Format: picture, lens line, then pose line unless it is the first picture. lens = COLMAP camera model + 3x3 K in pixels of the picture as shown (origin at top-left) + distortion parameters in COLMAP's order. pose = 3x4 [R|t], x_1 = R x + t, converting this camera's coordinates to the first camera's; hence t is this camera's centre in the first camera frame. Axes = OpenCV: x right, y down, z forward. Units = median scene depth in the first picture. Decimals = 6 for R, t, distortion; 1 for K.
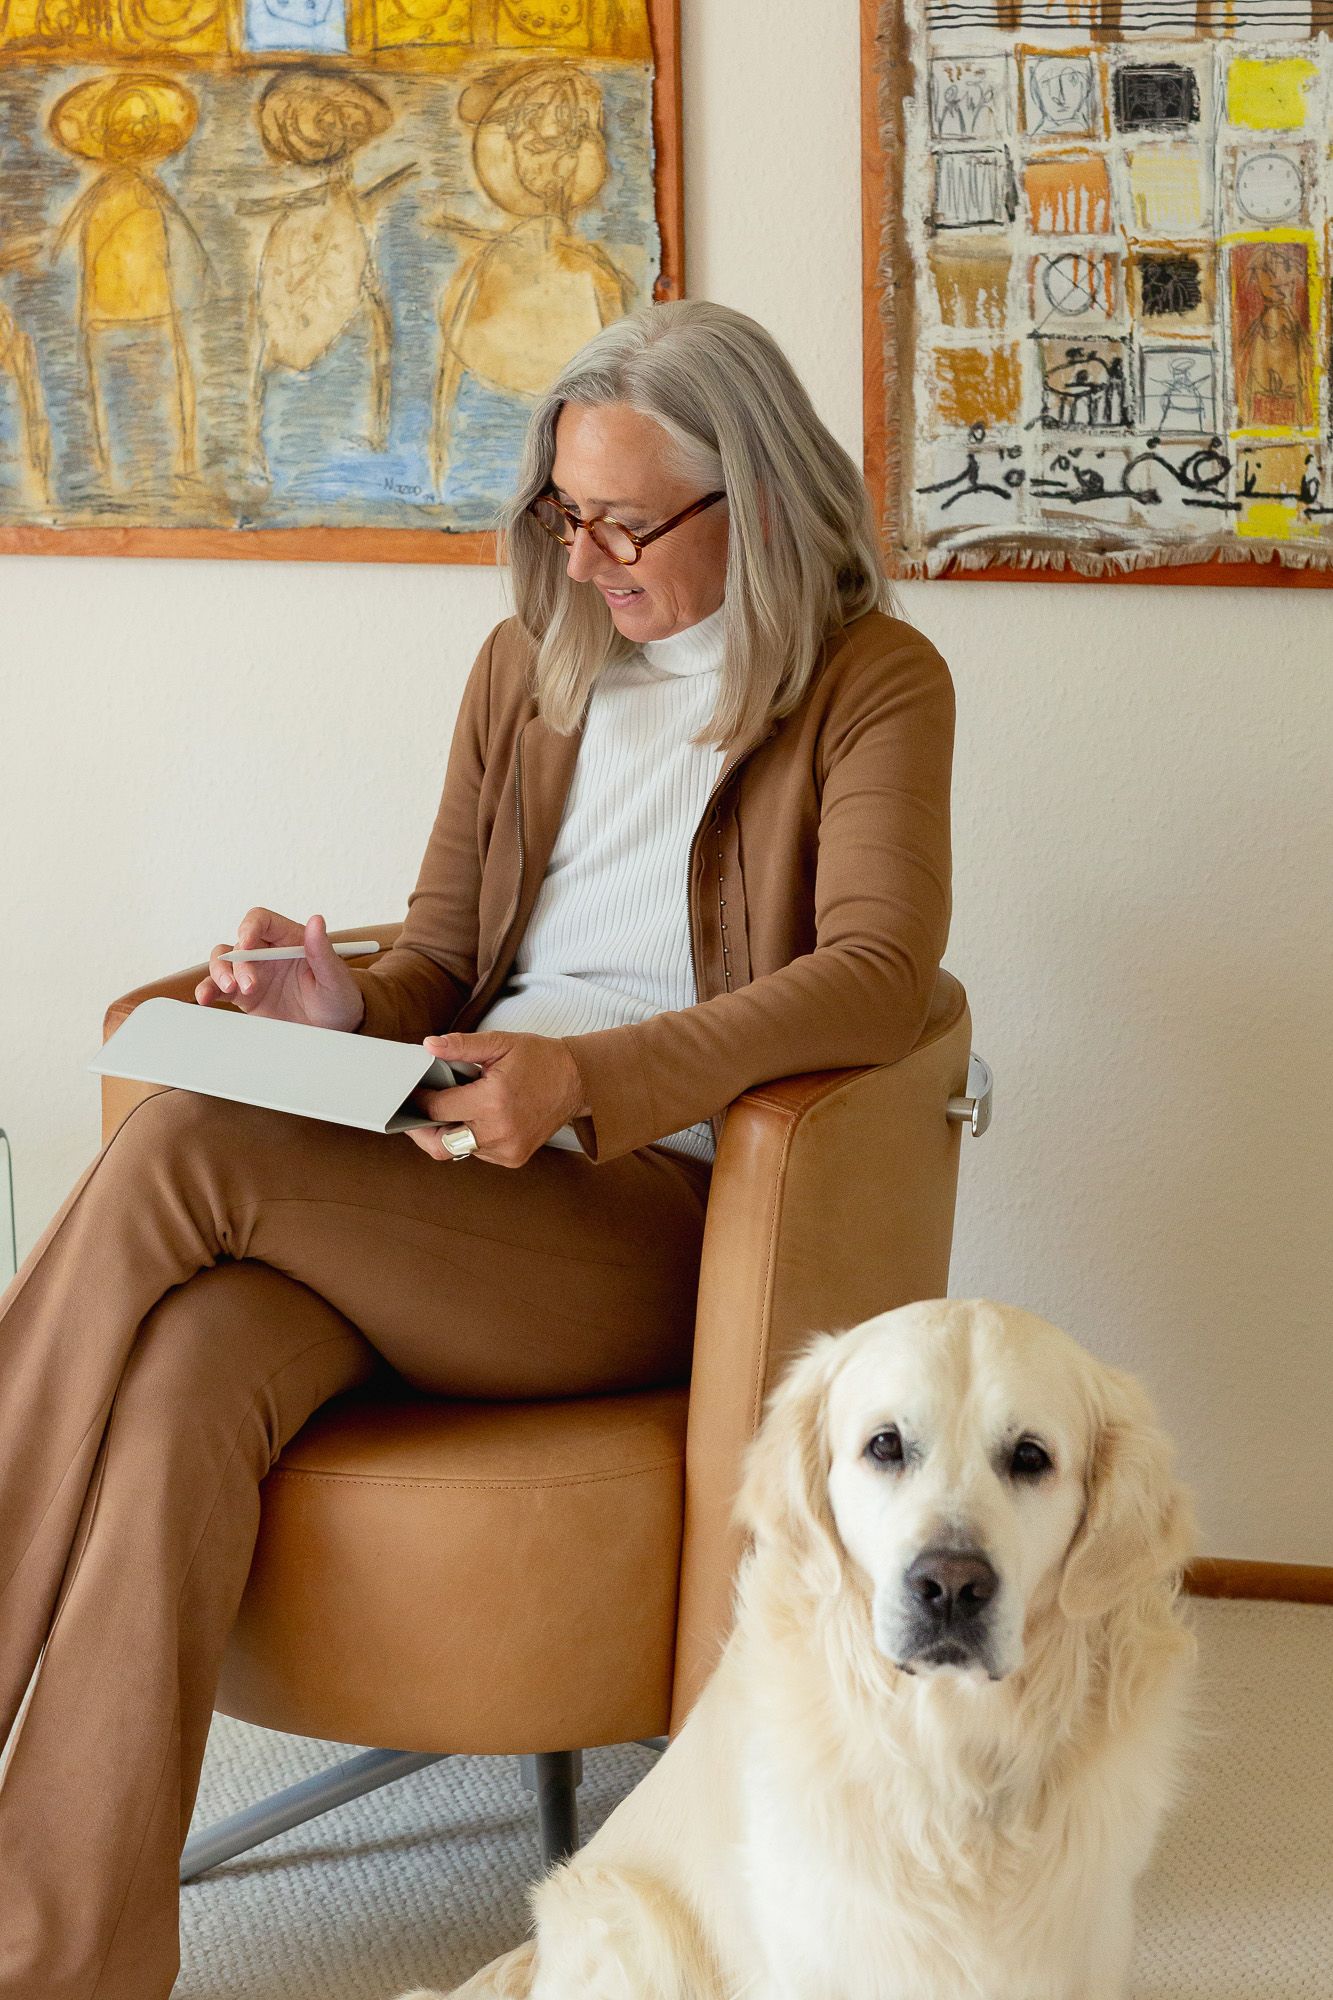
lens RADIAL K [[4985.4, 0, 666.5], [0, 4985.4, 1000.0], [0, 0, 1]] dist [0.093518, -0.305828]
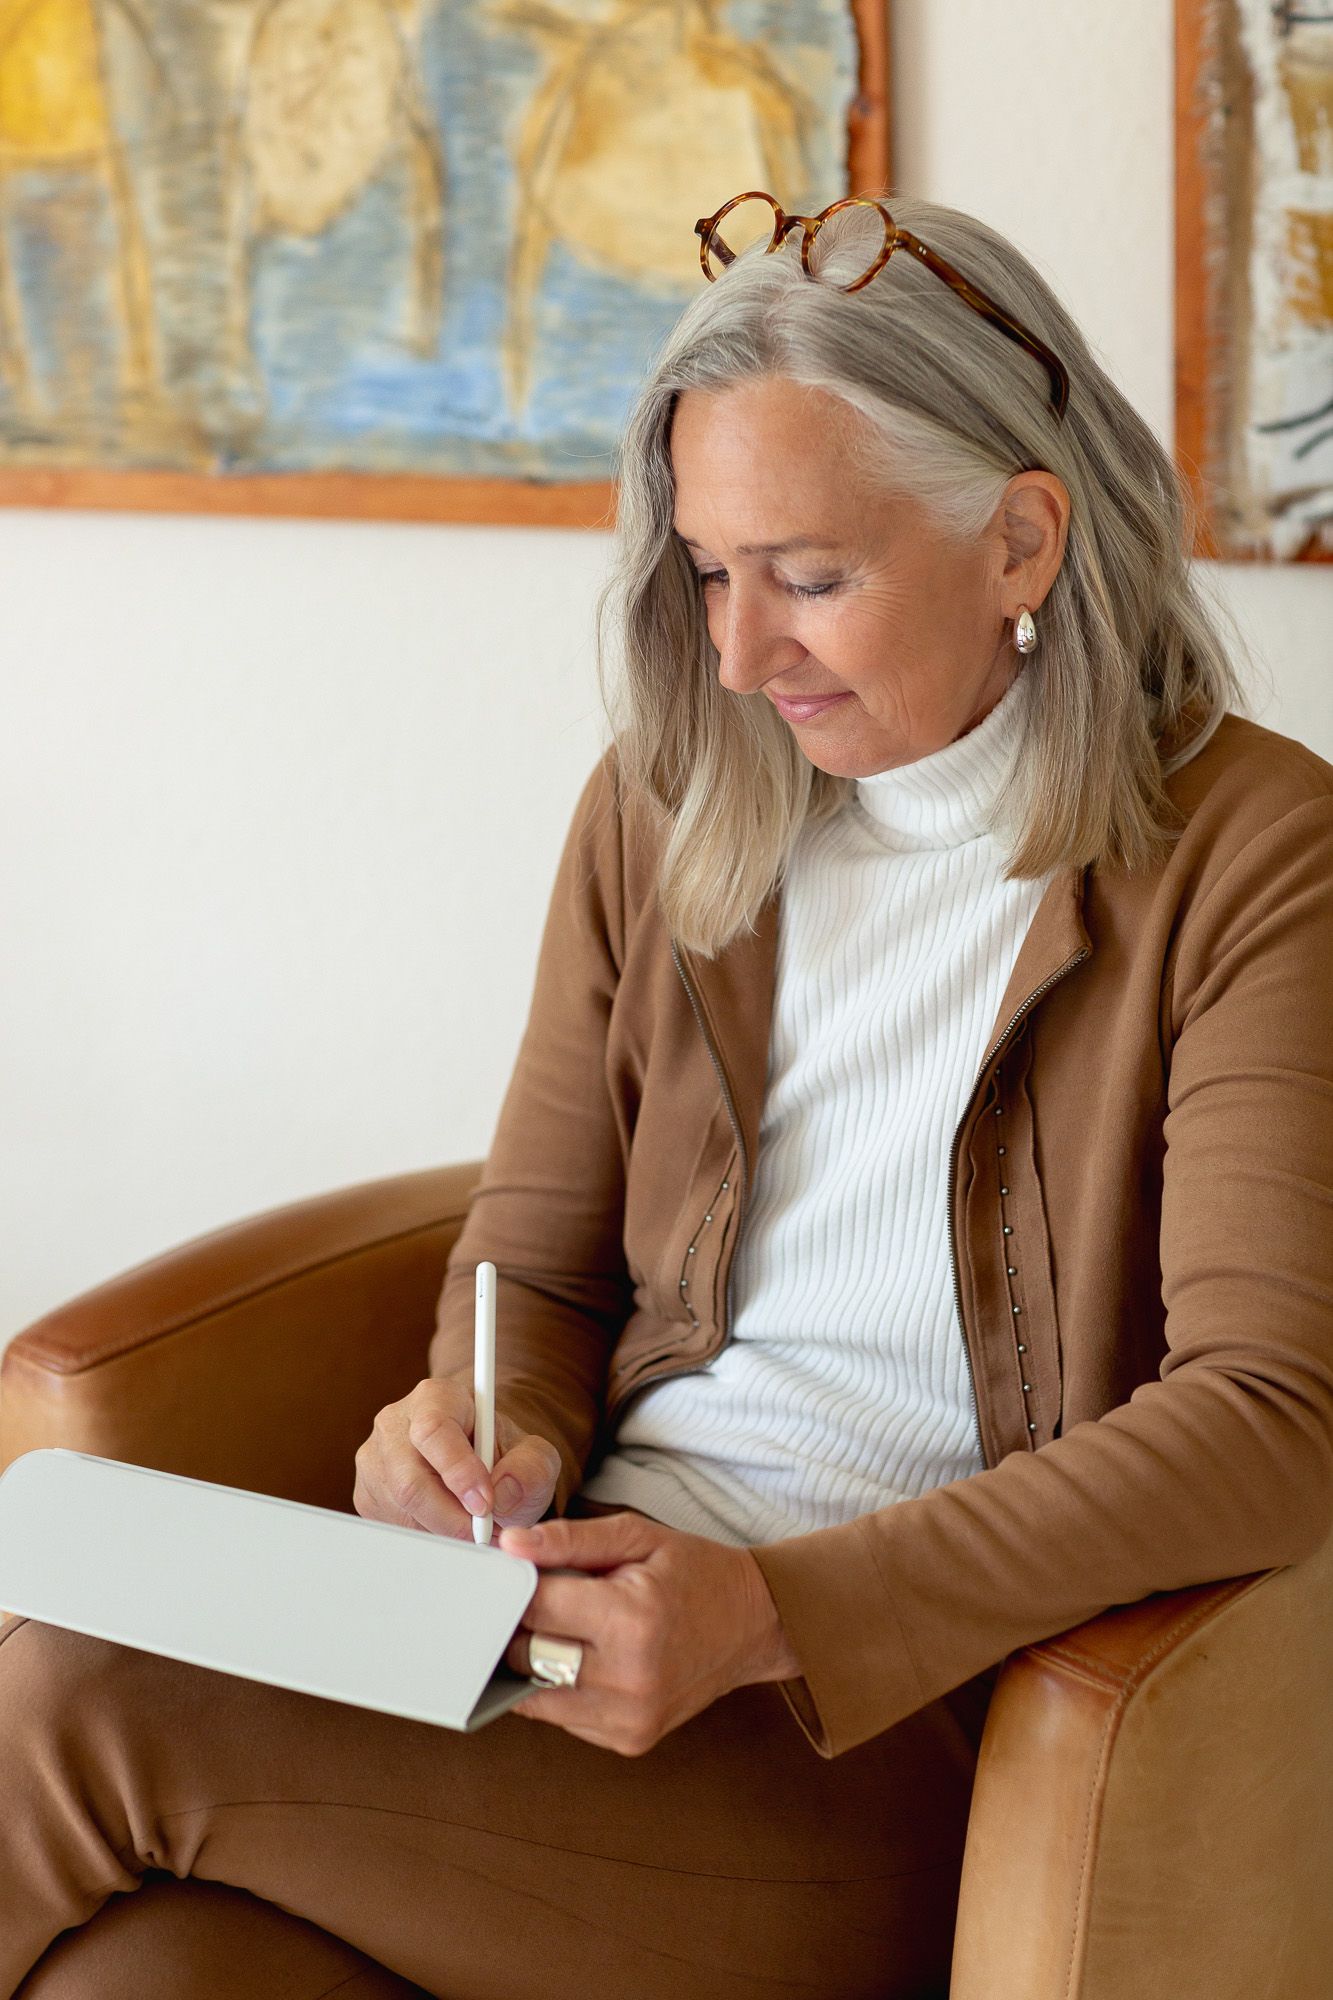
lens RADIAL K [[4985.4, 0, 666.5], [0, 4985.4, 1000.0], [0, 0, 1]] dist [0.093518, -0.305828]
pose [[0.999492, -0.008247, -0.030773, -0.006781], [0.011092, 0.995561, 0.093462, -0.090642], [0.029865, -0.093756, 0.995147, 0.351081]]
